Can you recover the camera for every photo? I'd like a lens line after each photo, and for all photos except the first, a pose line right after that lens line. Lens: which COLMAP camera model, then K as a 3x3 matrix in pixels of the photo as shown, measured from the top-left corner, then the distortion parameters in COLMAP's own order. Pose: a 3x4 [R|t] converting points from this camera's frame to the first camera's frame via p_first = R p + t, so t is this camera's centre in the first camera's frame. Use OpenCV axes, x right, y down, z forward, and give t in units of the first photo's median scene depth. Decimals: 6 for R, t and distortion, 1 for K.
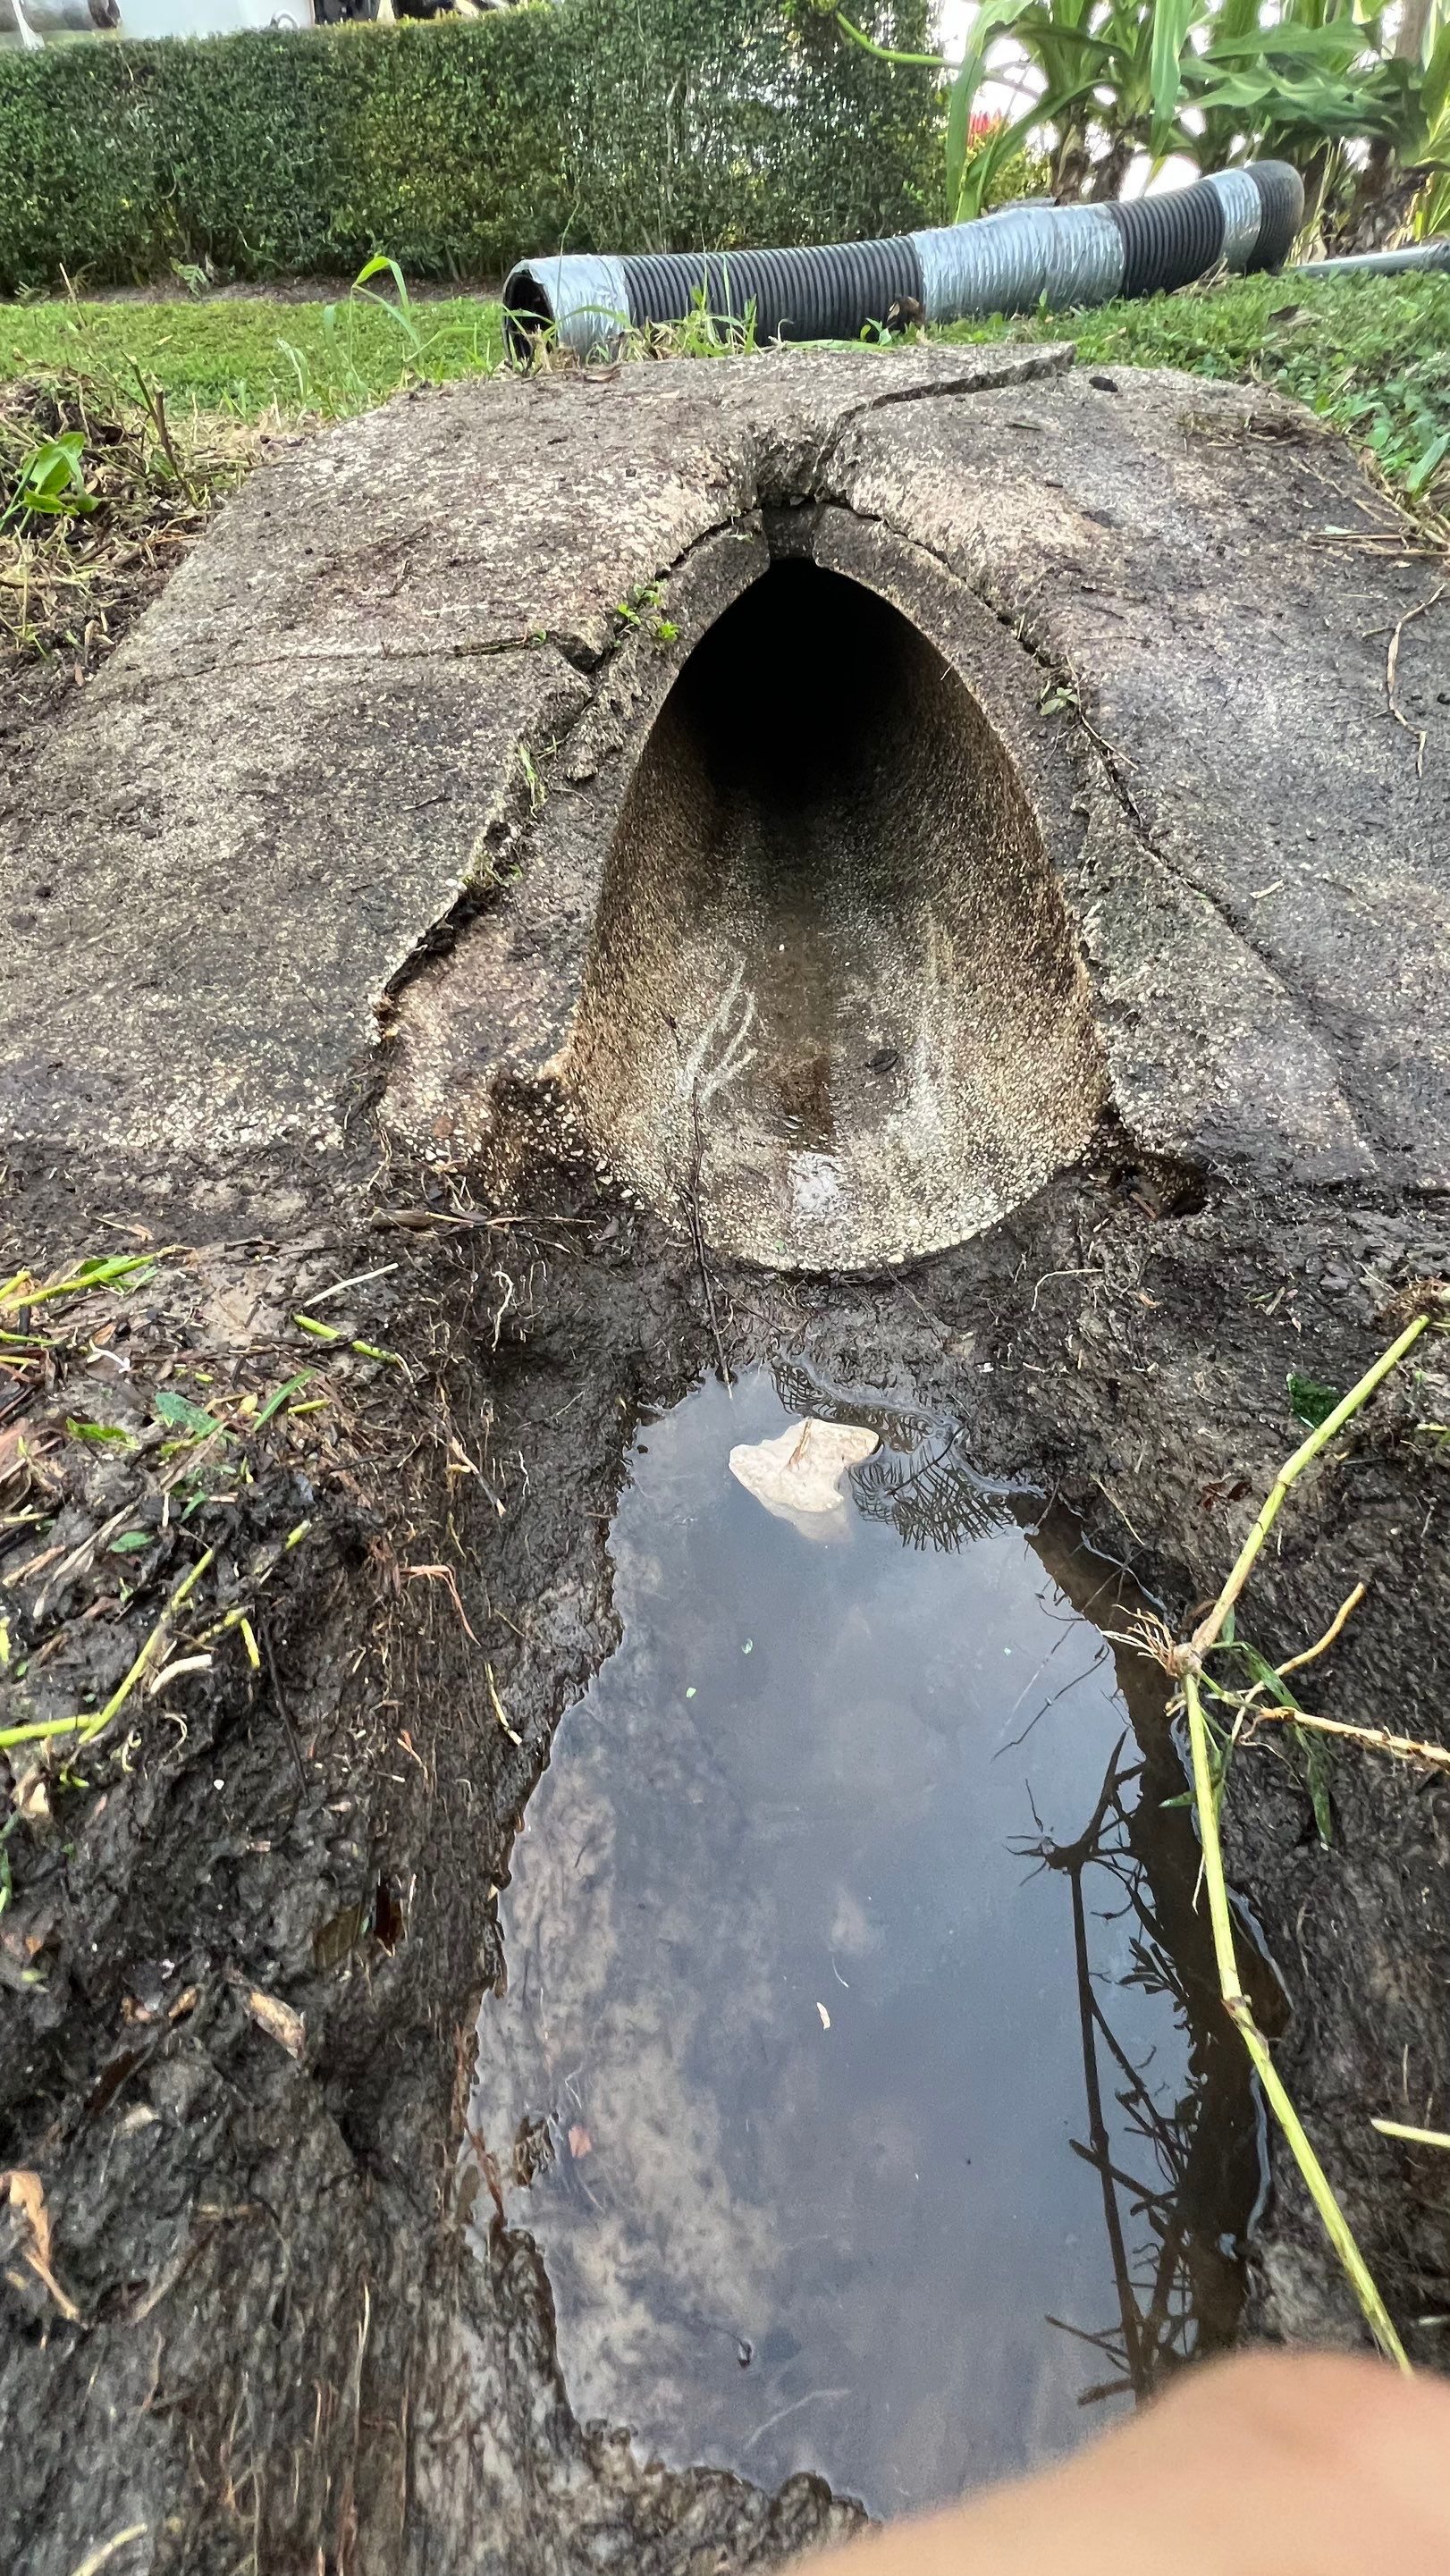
lens RADIAL K [[1034.8, 0, 725.0], [0, 1034.8, 1288.0], [0, 0, 1]] dist [-0.003050, 0.000504]
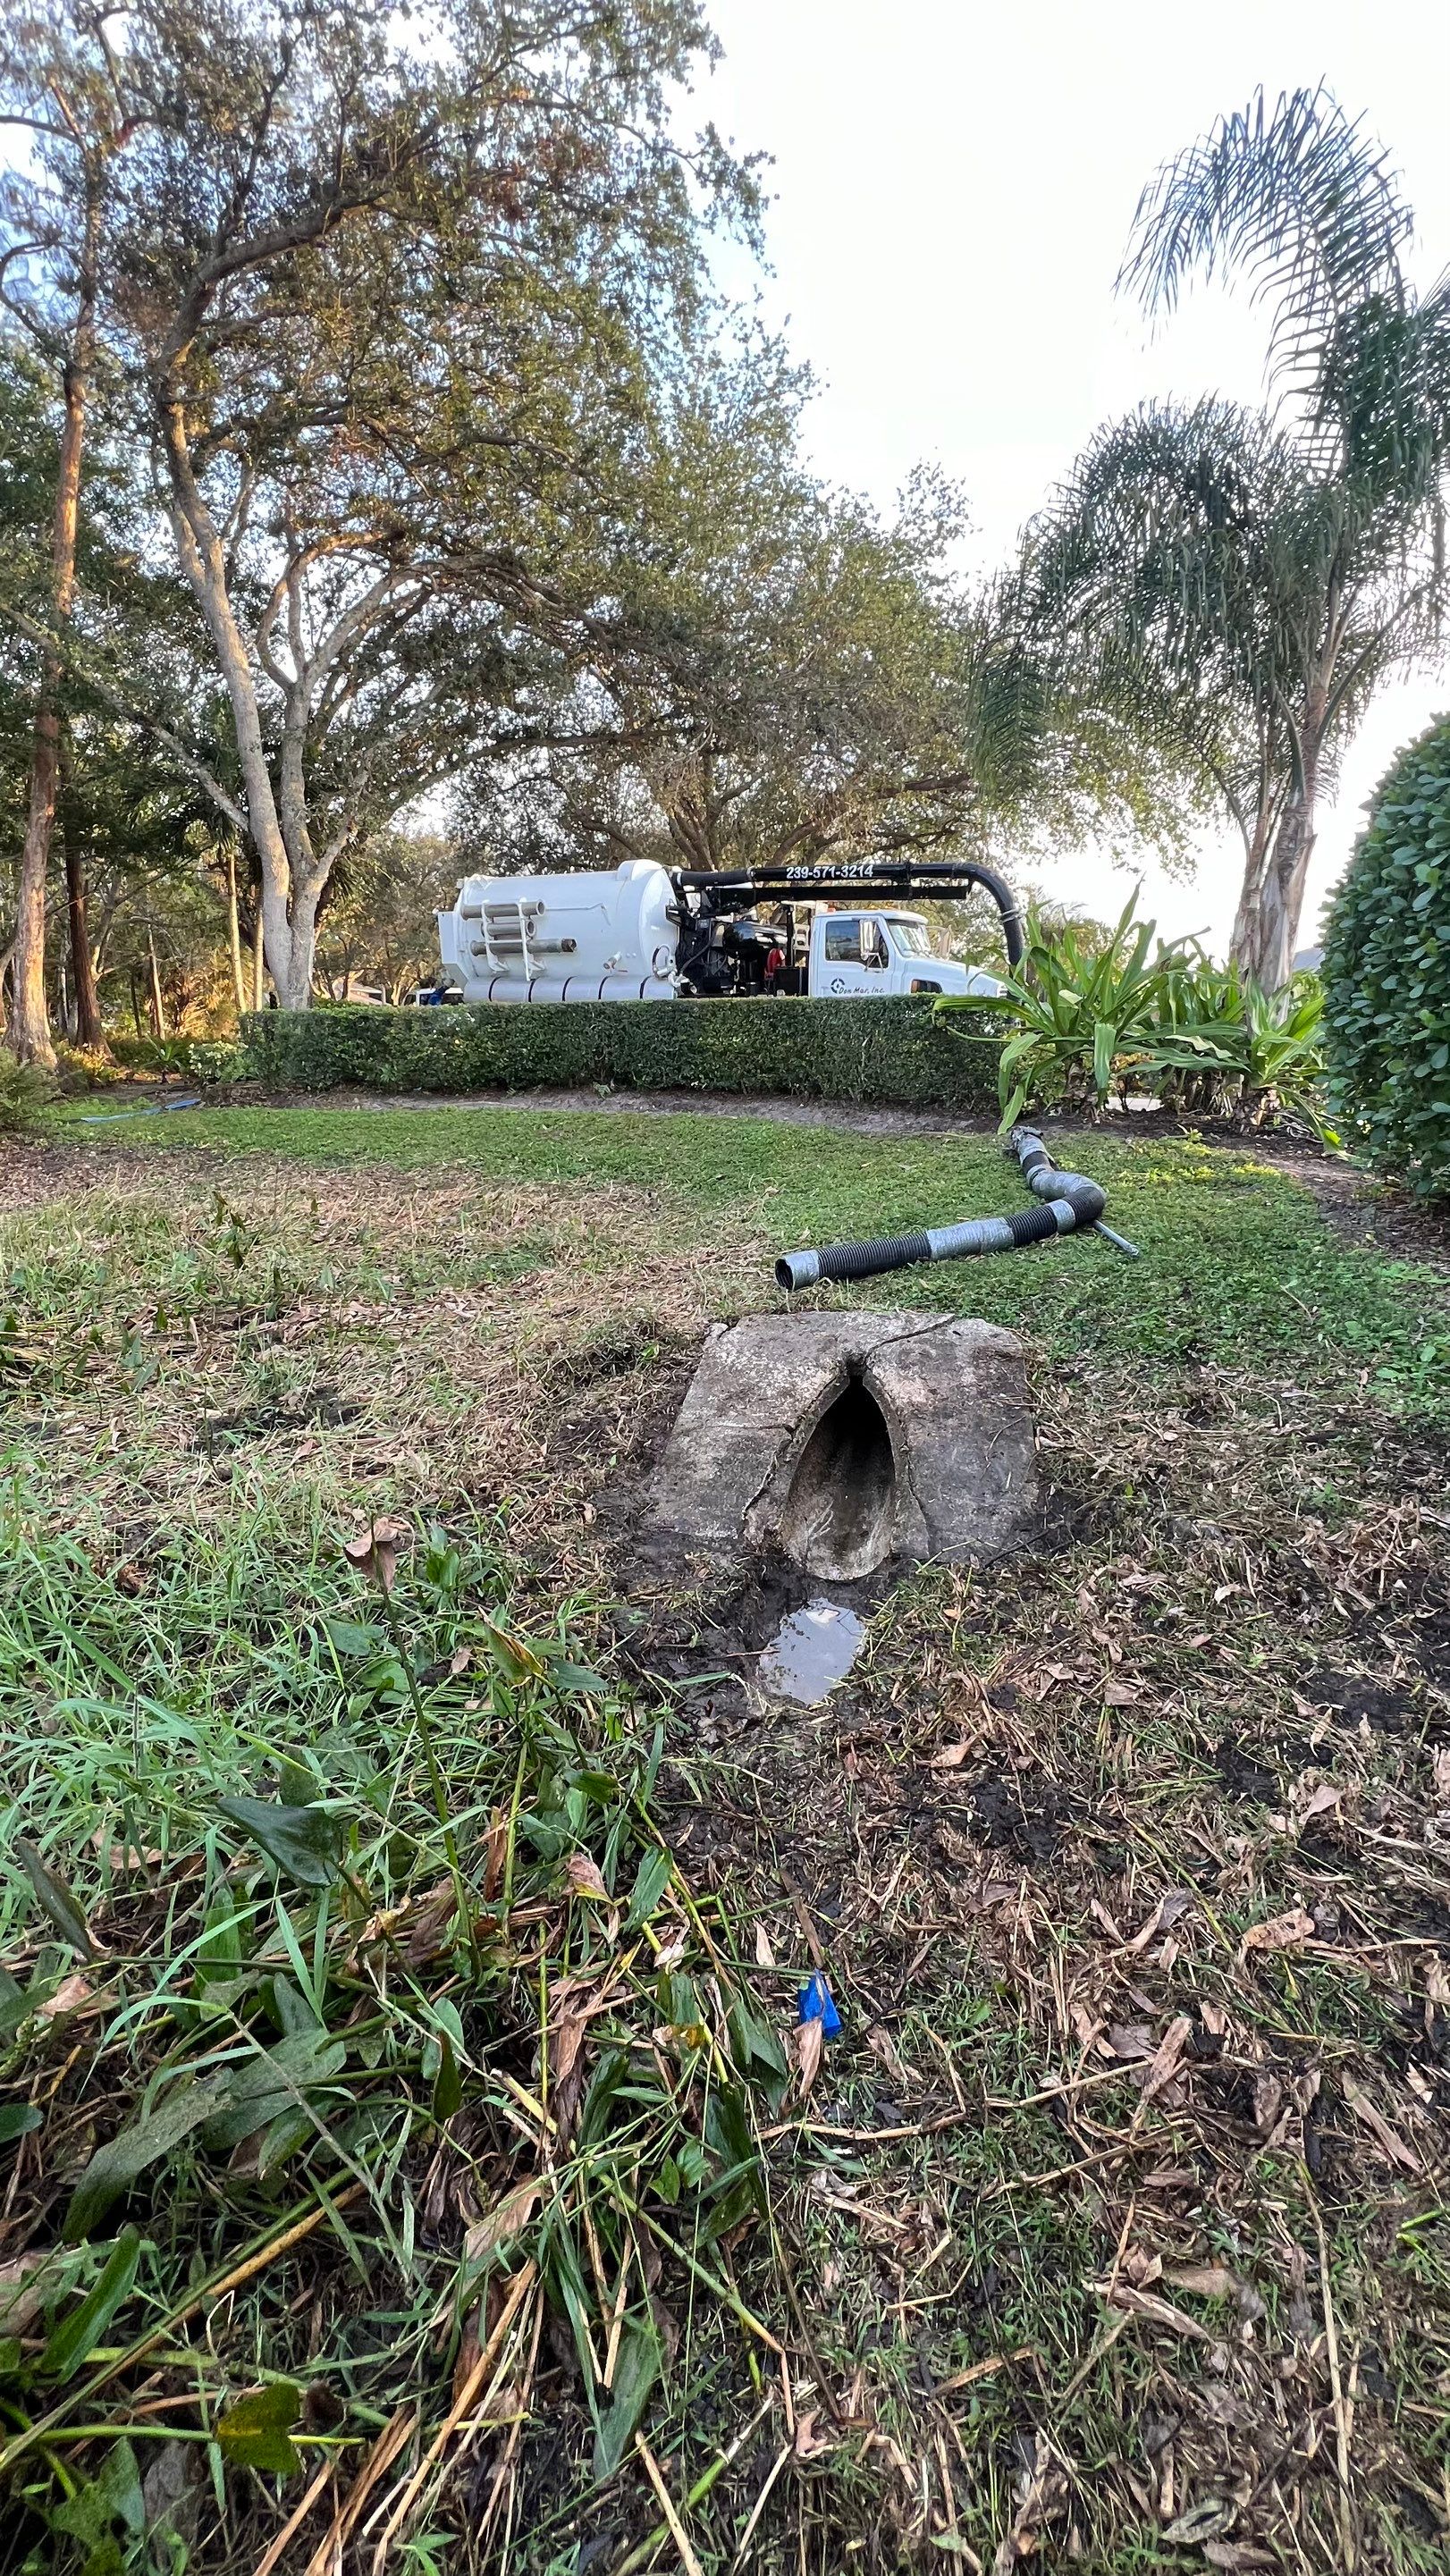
lens RADIAL K [[1034.8, 0, 725.0], [0, 1034.8, 1288.0], [0, 0, 1]] dist [-0.003050, 0.000504]
pose [[0.981925, 0.033248, -0.186326, 0.342102], [-0.111232, 0.897873, -0.425972, 0.644481], [0.153134, 0.438998, 0.885342, -2.826603]]
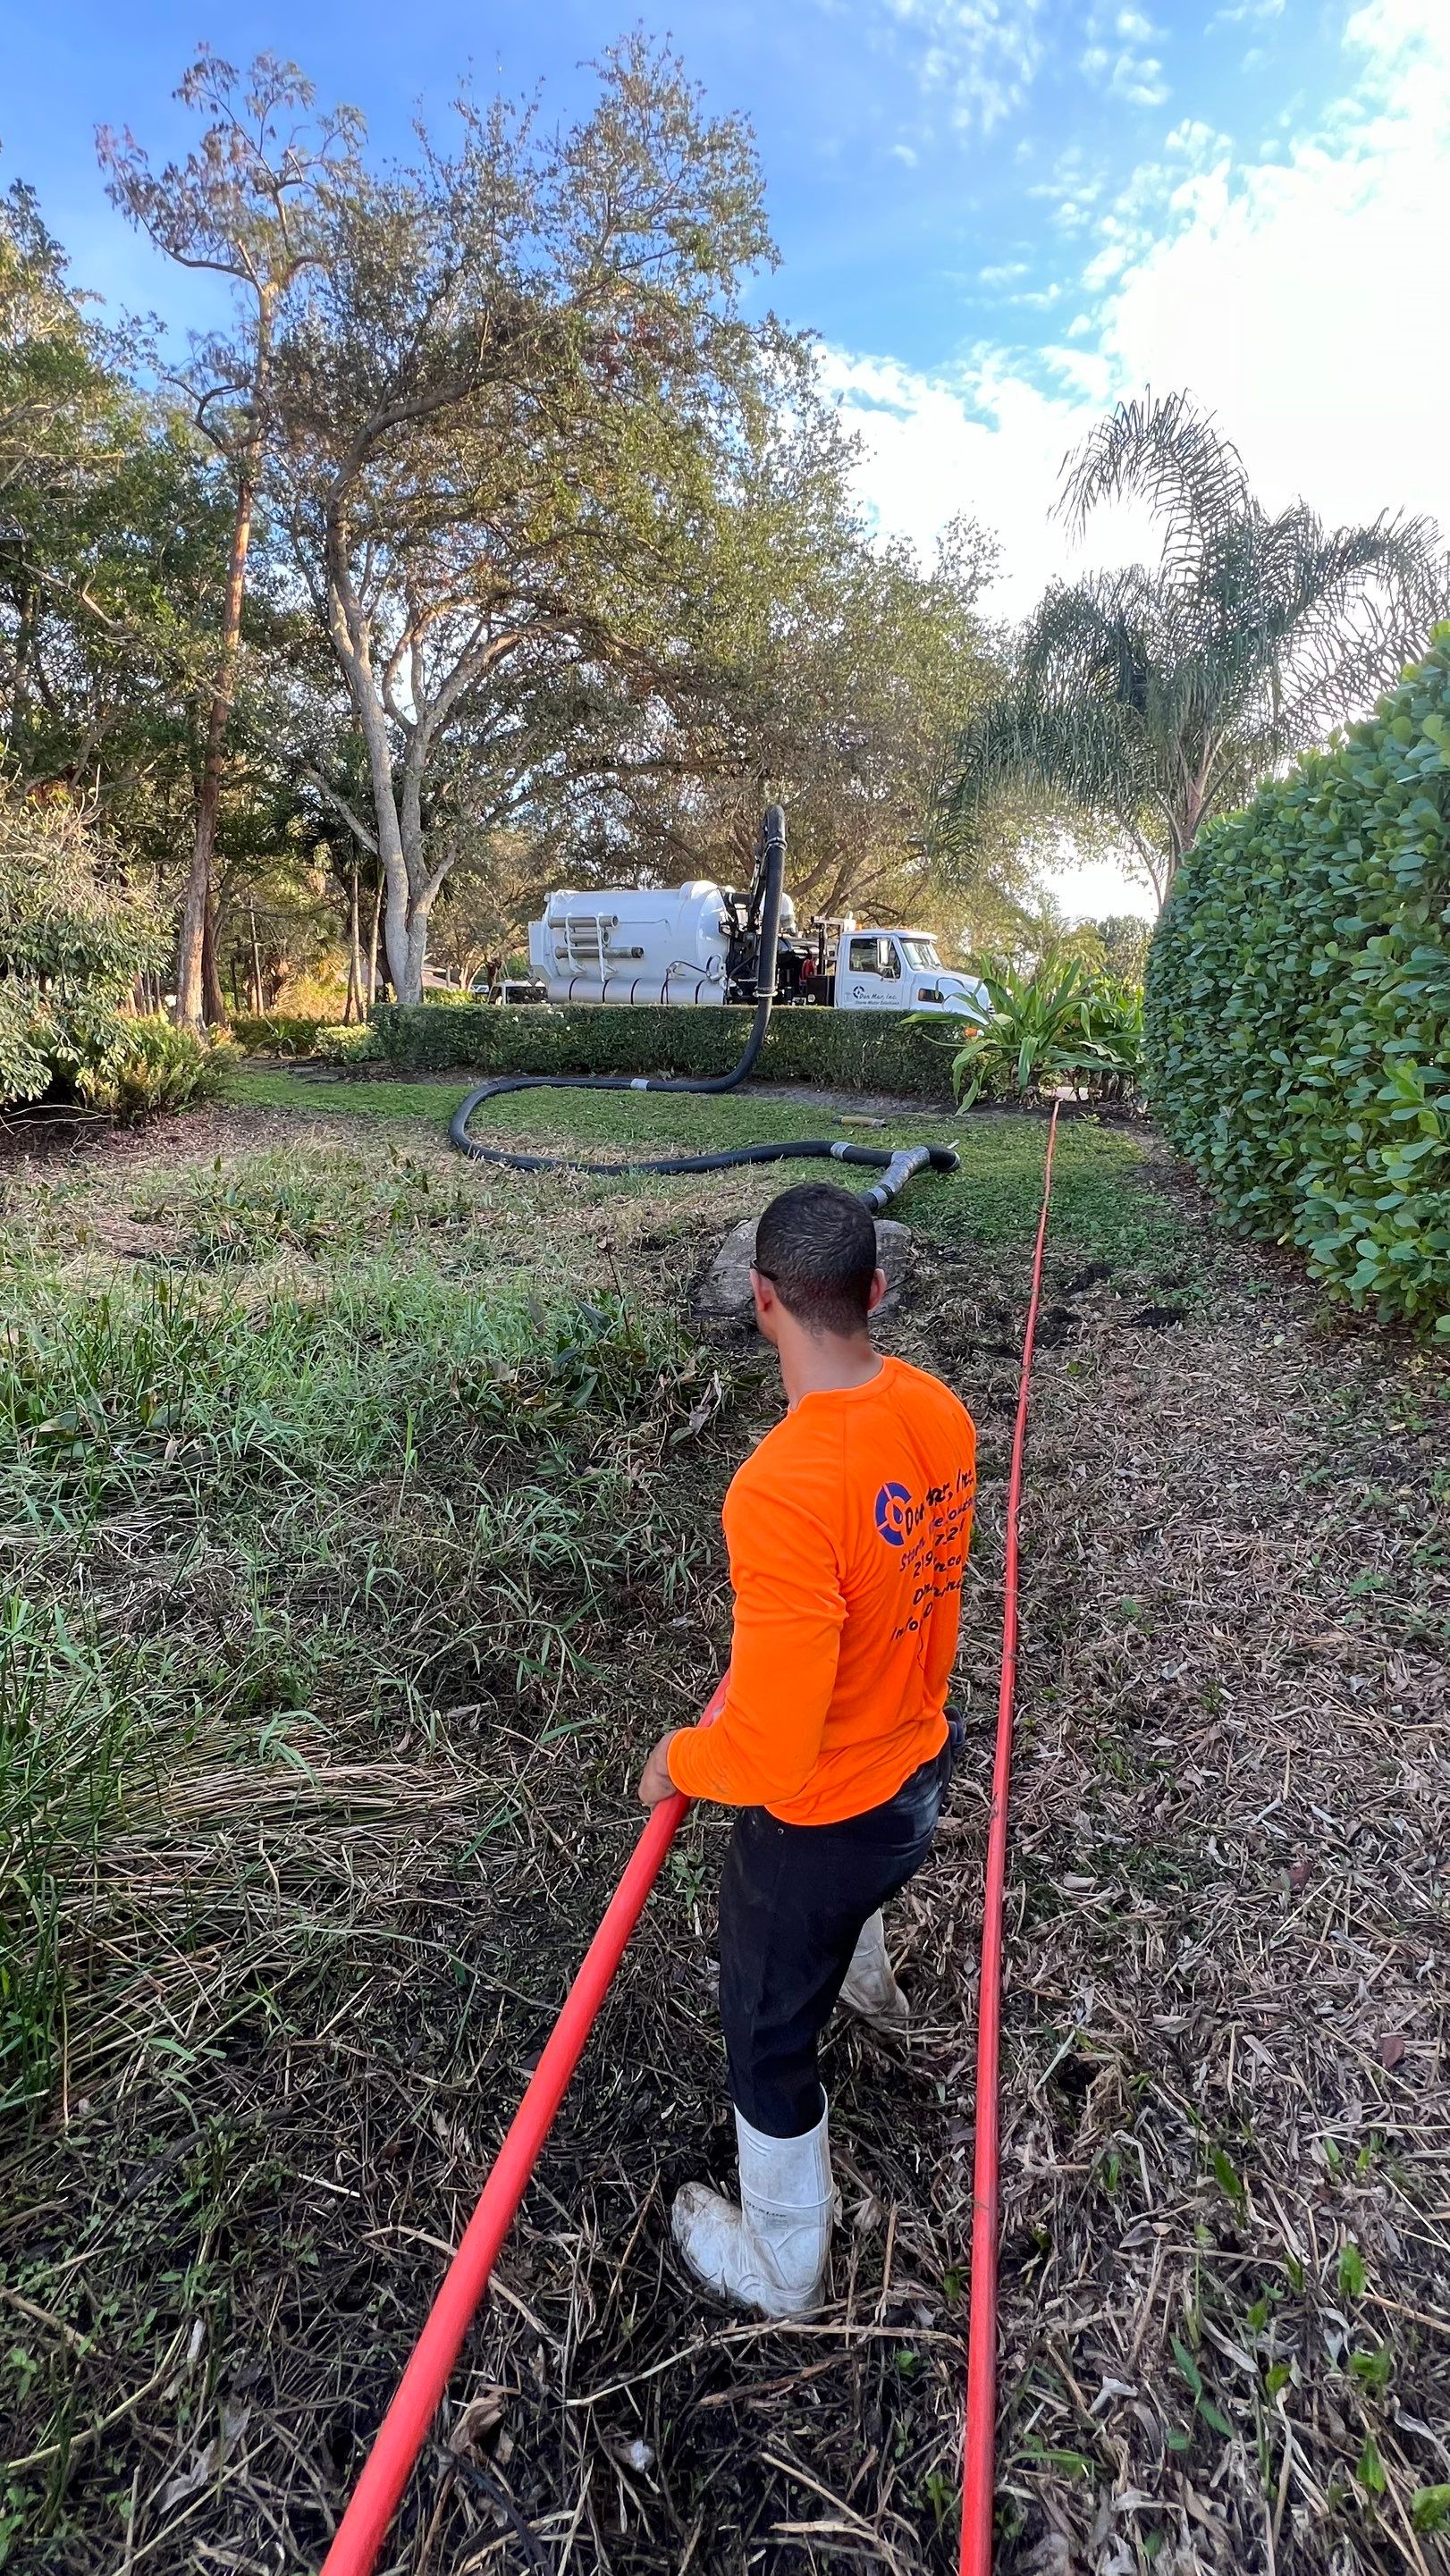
lens RADIAL K [[1034.8, 0, 725.0], [0, 1034.8, 1288.0], [0, 0, 1]] dist [-0.003050, 0.000504]
pose [[0.971568, 0.064640, -0.227765, 1.193228], [-0.154891, 0.901113, -0.404974, 2.533452], [0.179065, 0.428738, 0.885505, -5.485828]]
